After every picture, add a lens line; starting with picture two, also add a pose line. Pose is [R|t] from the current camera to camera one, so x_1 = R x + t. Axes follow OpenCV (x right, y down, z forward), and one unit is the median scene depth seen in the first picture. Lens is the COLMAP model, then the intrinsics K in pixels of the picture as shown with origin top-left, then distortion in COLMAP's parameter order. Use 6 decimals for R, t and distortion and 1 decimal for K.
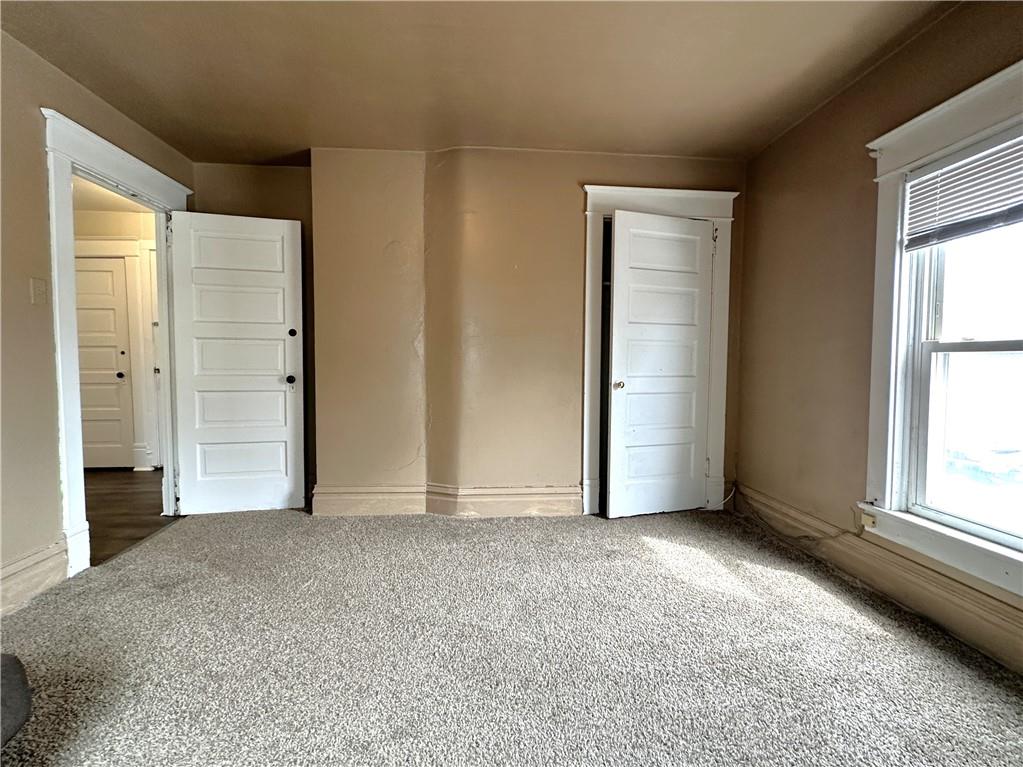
lens RADIAL K [[439.9, 0, 511.5], [0, 439.9, 383.5], [0, 0, 1]] dist [-0.000295, 0.000107]
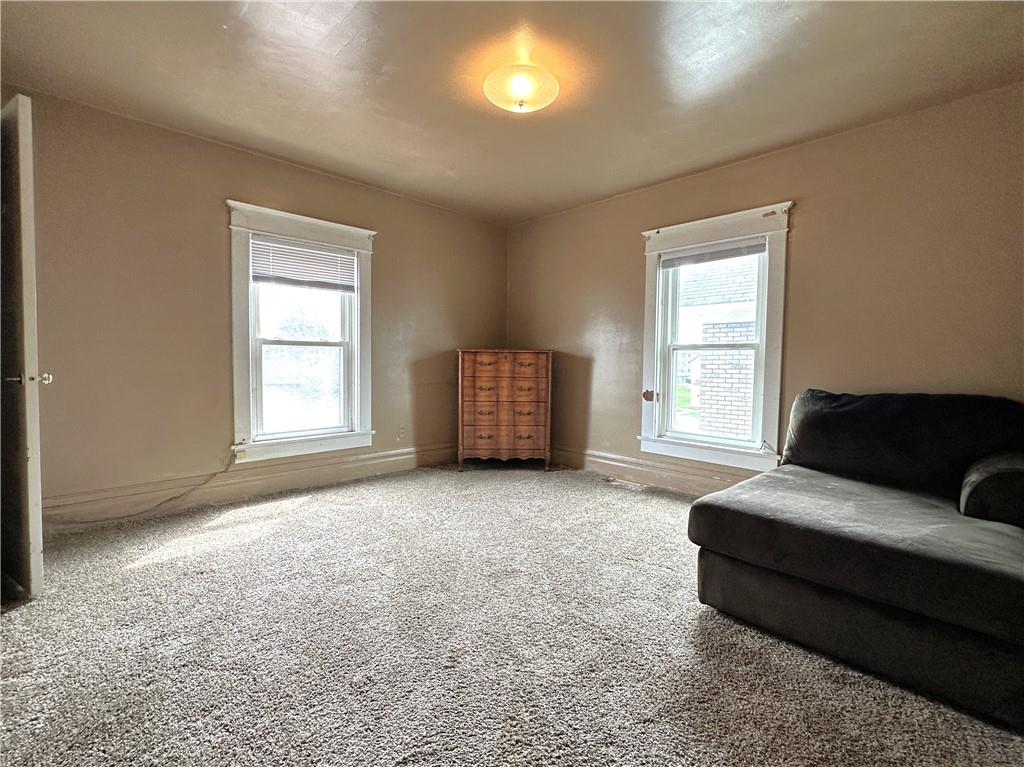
lens RADIAL K [[440.4, 0, 512.0], [0, 440.4, 383.5], [0, 0, 1]] dist [-0.000295, 0.000107]
pose [[-0.625806, -0.045689, 0.778640, -0.919895], [0.019807, 0.997030, 0.074423, -0.025451], [-0.779727, 0.061997, -0.623042, 1.200292]]
